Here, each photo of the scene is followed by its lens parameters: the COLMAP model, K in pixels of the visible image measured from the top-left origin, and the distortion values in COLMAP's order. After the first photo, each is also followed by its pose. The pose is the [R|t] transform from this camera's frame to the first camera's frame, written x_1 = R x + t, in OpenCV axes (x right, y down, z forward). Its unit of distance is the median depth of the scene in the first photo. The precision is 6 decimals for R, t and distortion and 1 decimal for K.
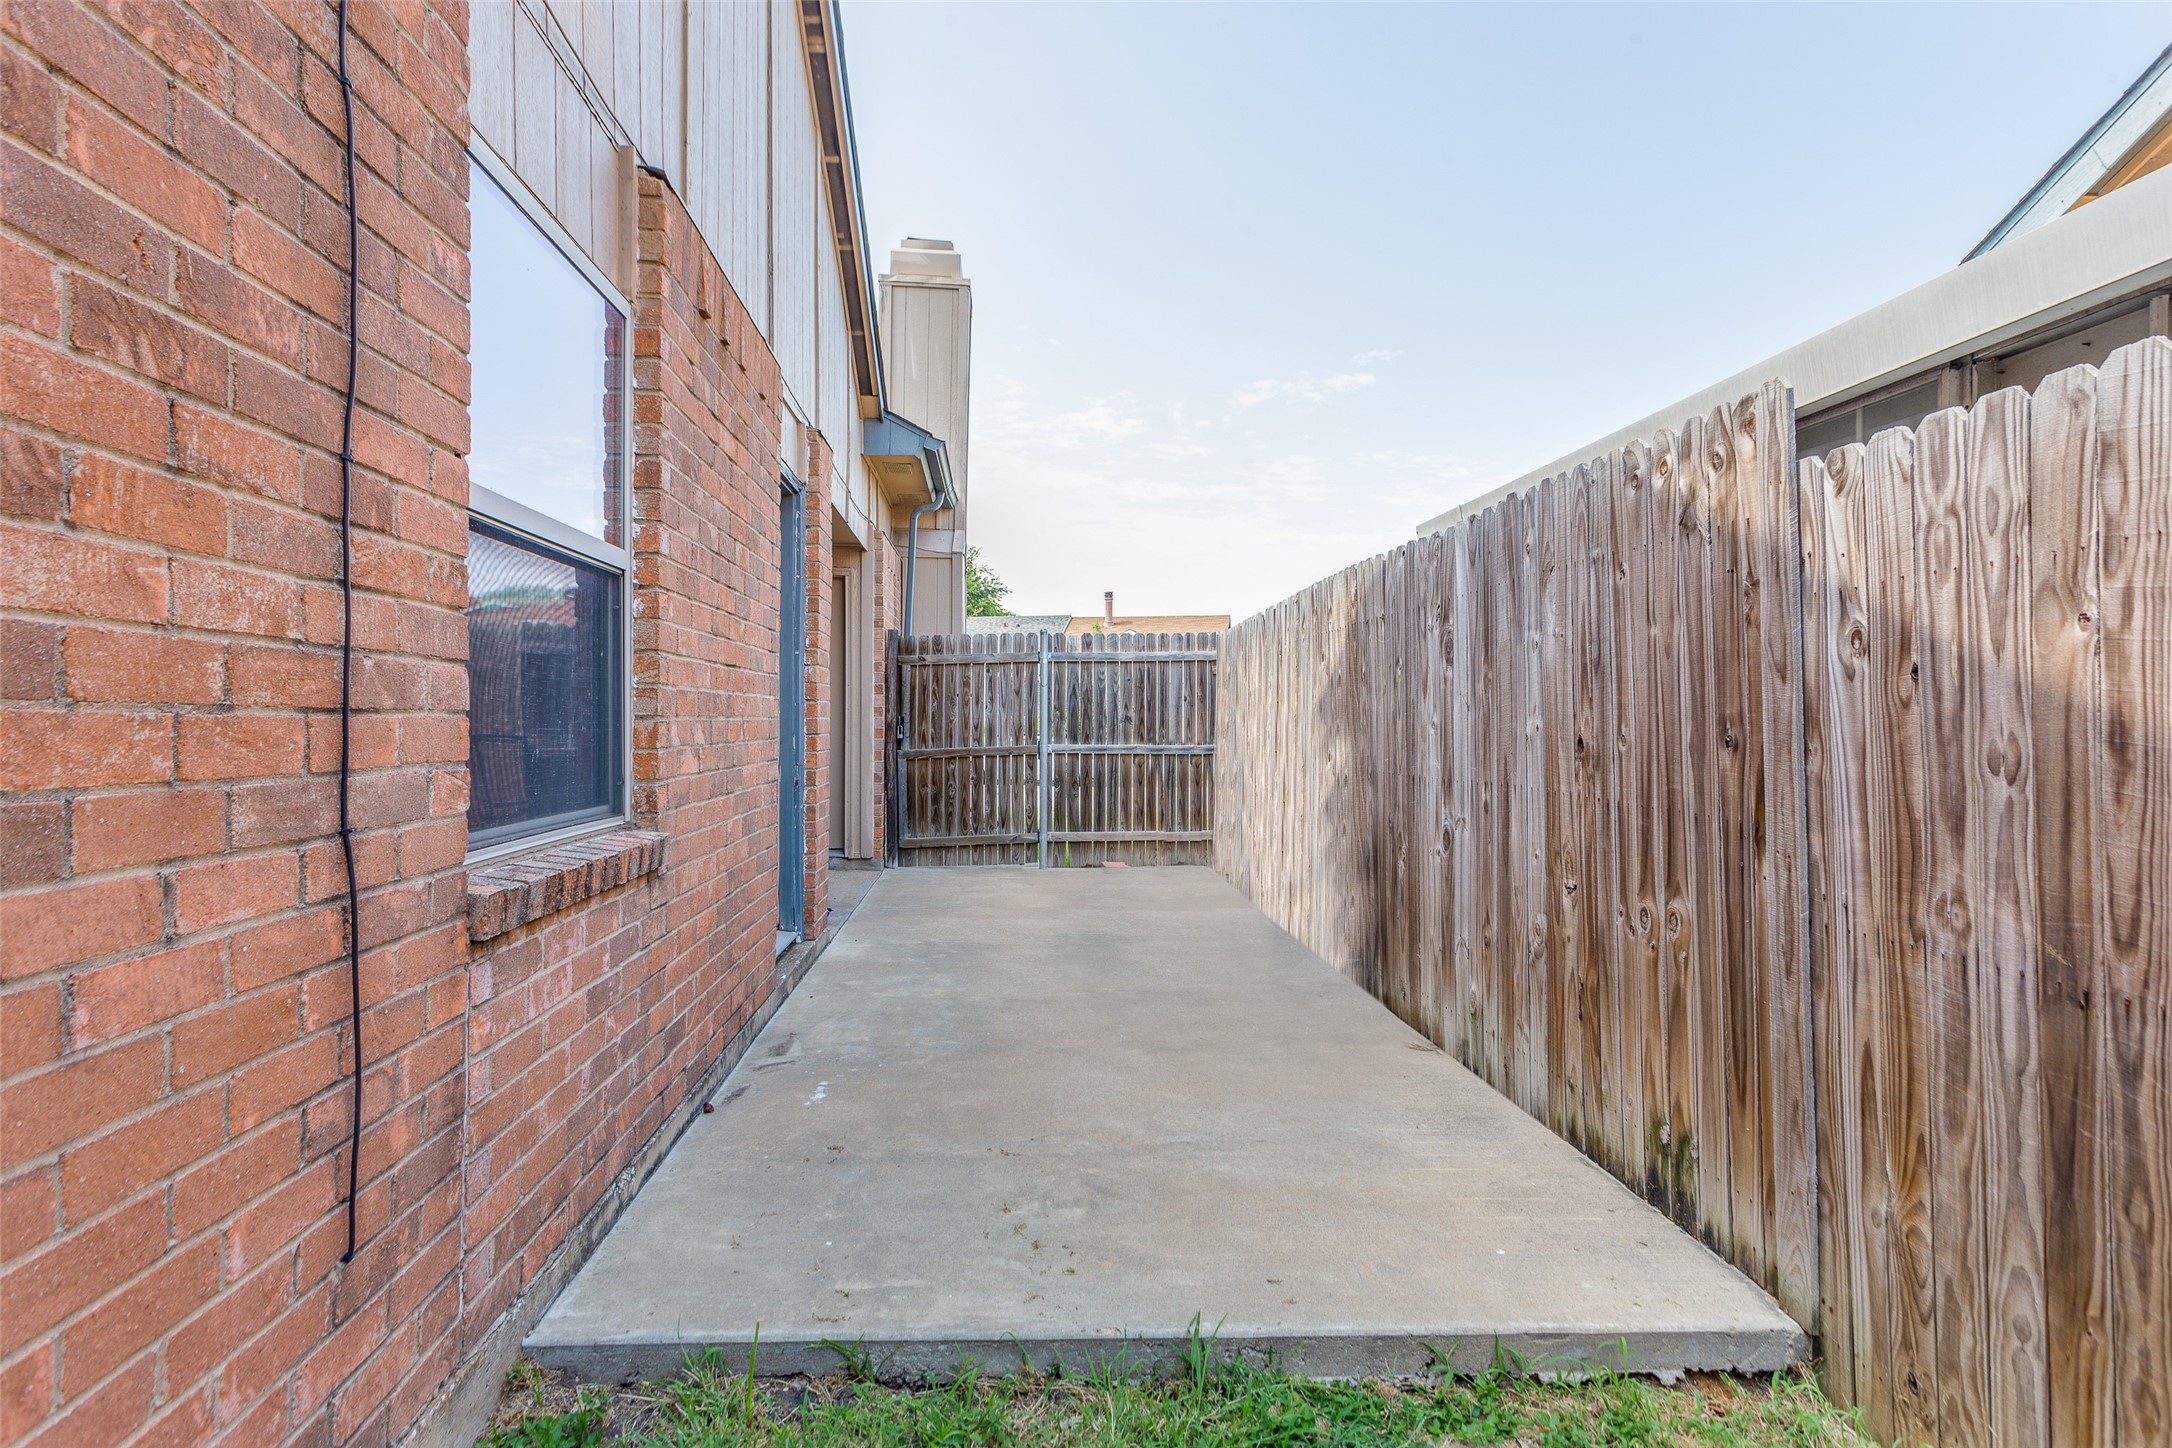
lens RADIAL K [[1082.3, 0, 1087.0], [0, 1082.3, 733.4], [0, 0, 1]] dist [-0.008398, 0.010700]
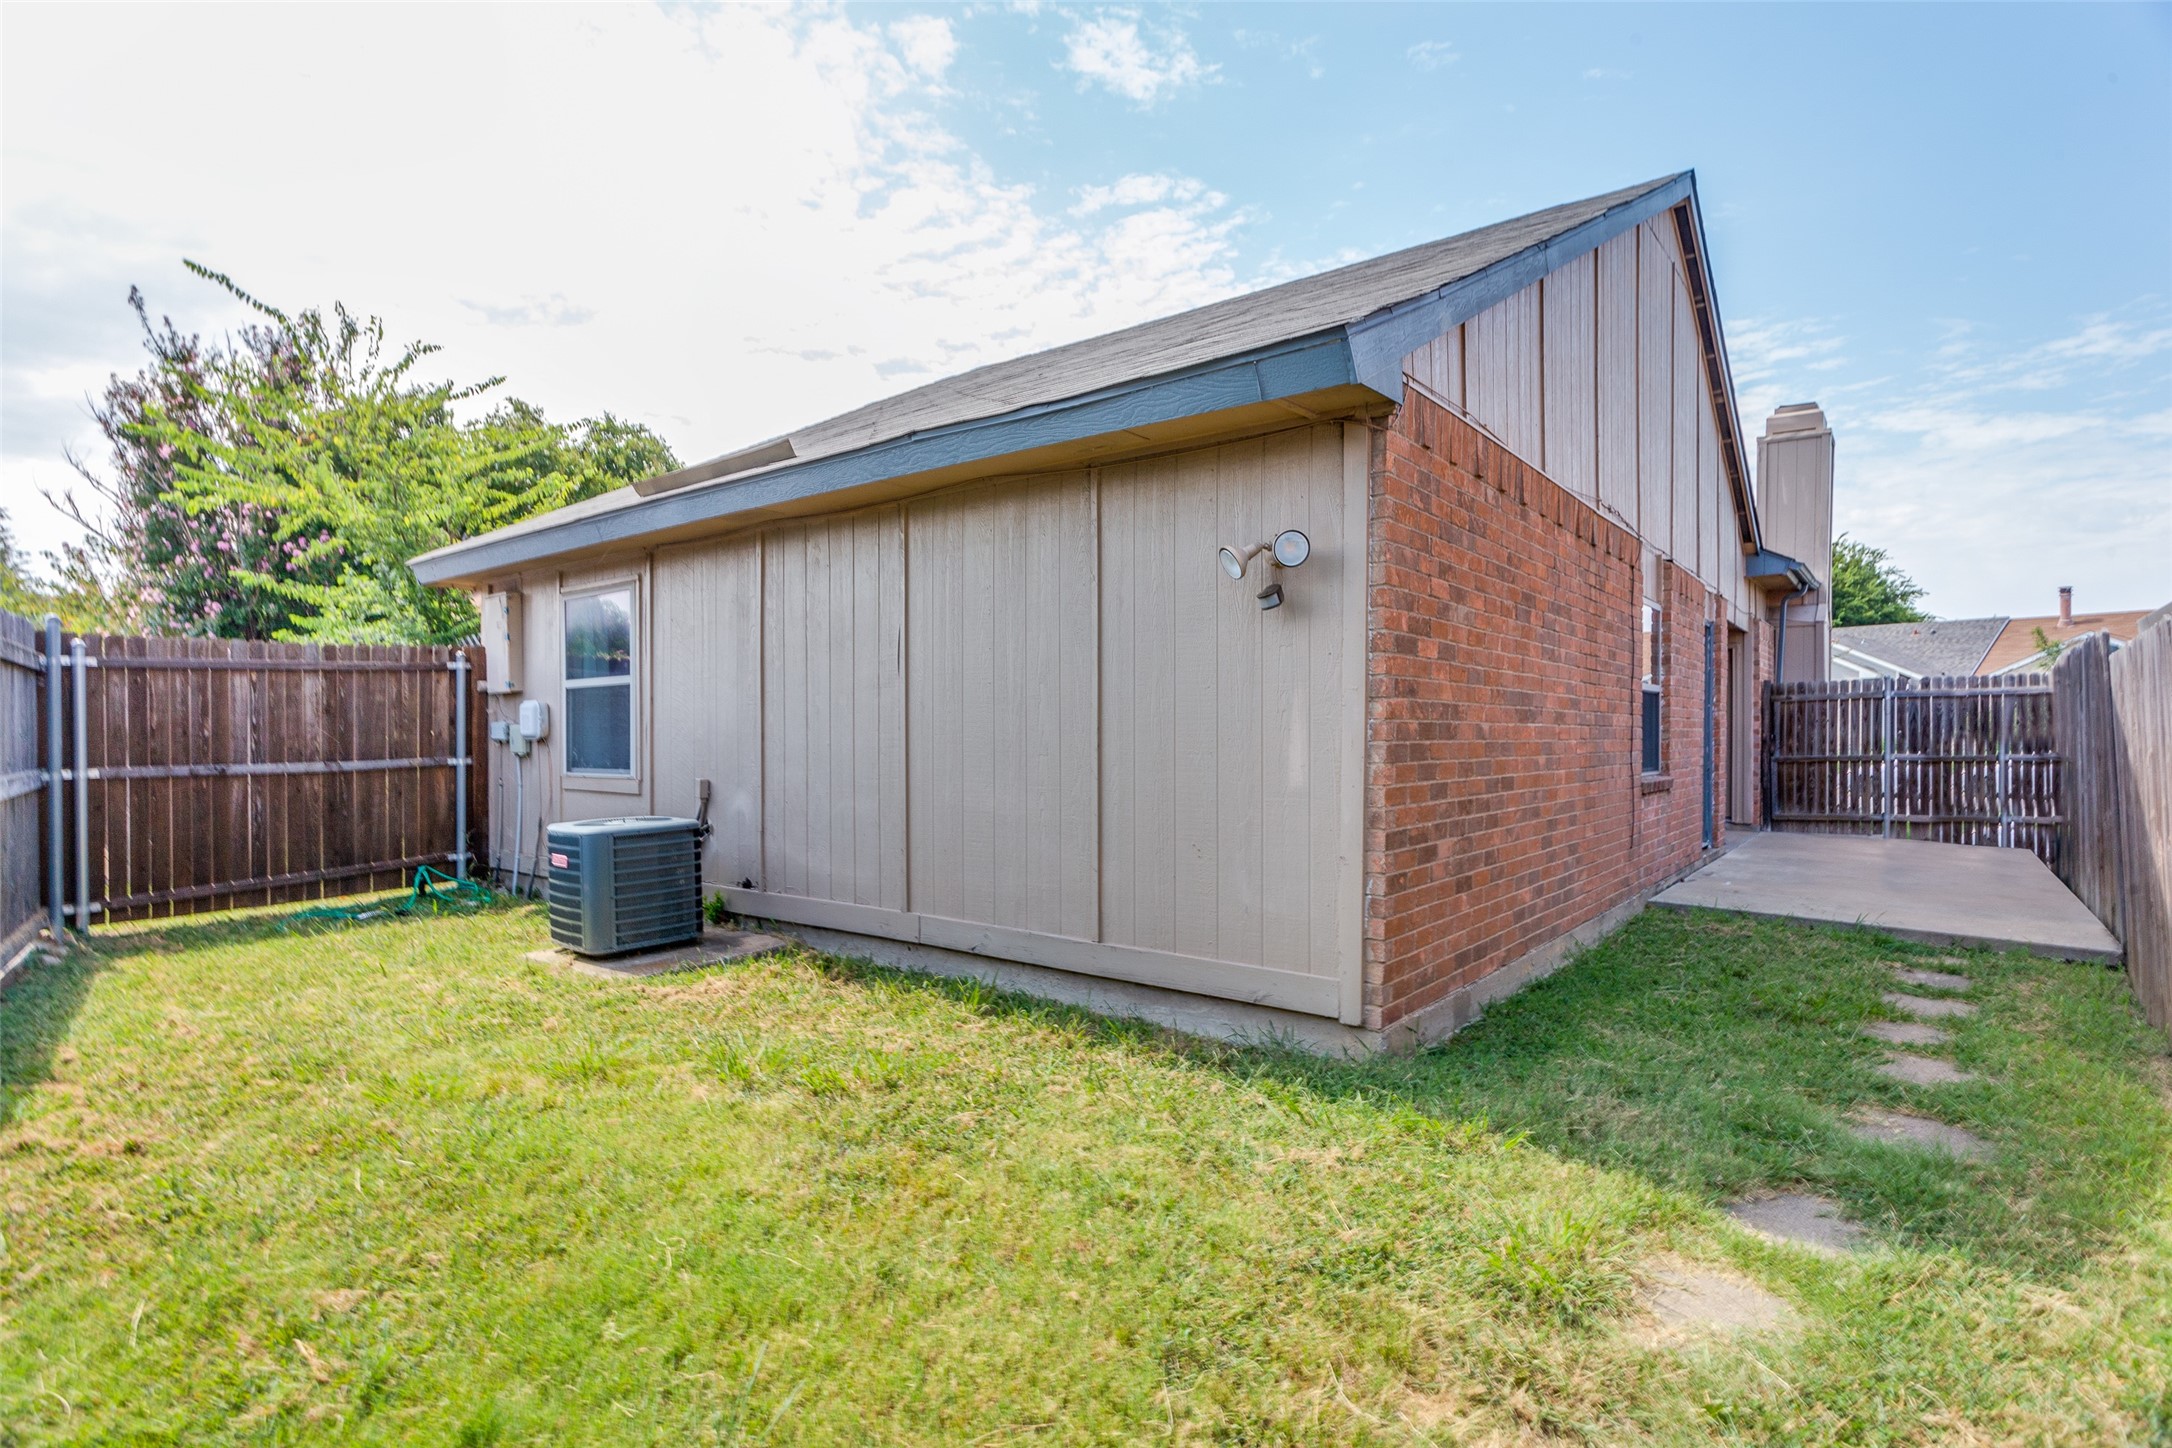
lens RADIAL K [[1082.3, 0, 1087.0], [0, 1082.3, 733.4], [0, 0, 1]] dist [-0.008398, 0.010700]
pose [[0.732162, -0.001682, -0.681128, 0.163519], [-0.007059, 0.999925, -0.010056, 0.004298], [0.681094, 0.012171, 0.732095, -0.808319]]
